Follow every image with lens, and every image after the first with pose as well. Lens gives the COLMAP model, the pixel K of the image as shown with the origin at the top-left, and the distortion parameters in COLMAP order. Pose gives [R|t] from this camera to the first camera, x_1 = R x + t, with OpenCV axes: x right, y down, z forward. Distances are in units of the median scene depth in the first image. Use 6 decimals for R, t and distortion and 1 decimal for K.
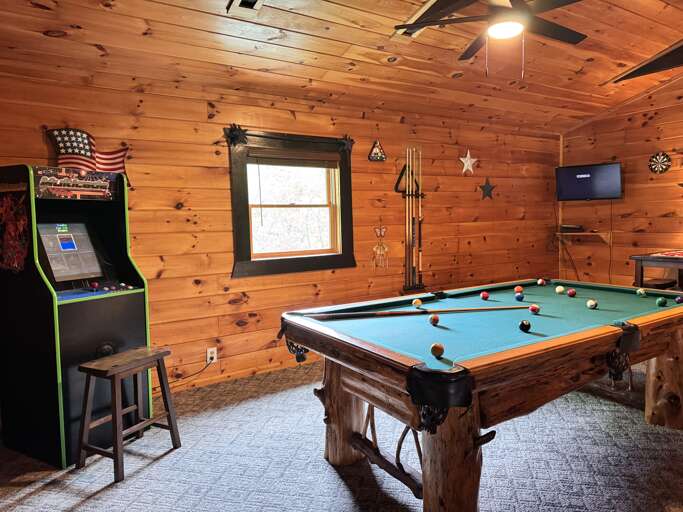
lens RADIAL K [[479.9, 0, 341.4], [0, 479.9, 254.8], [0, 0, 1]] dist [0.025230, -0.034520]
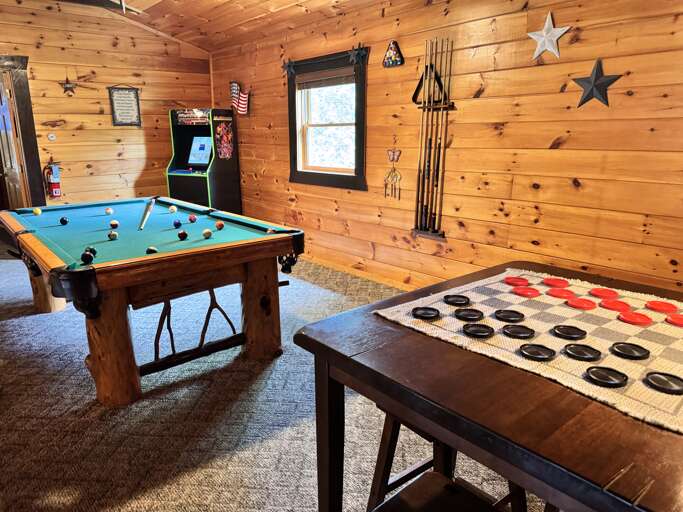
lens RADIAL K [[479.9, 0, 340.8], [0, 479.9, 257.6], [0, 0, 1]] dist [0.025230, -0.034520]
pose [[0.149223, 0.261385, -0.953630, 0.925156], [-0.076445, 0.964591, 0.252427, -0.080654], [0.985844, 0.035232, 0.163921, 0.778961]]
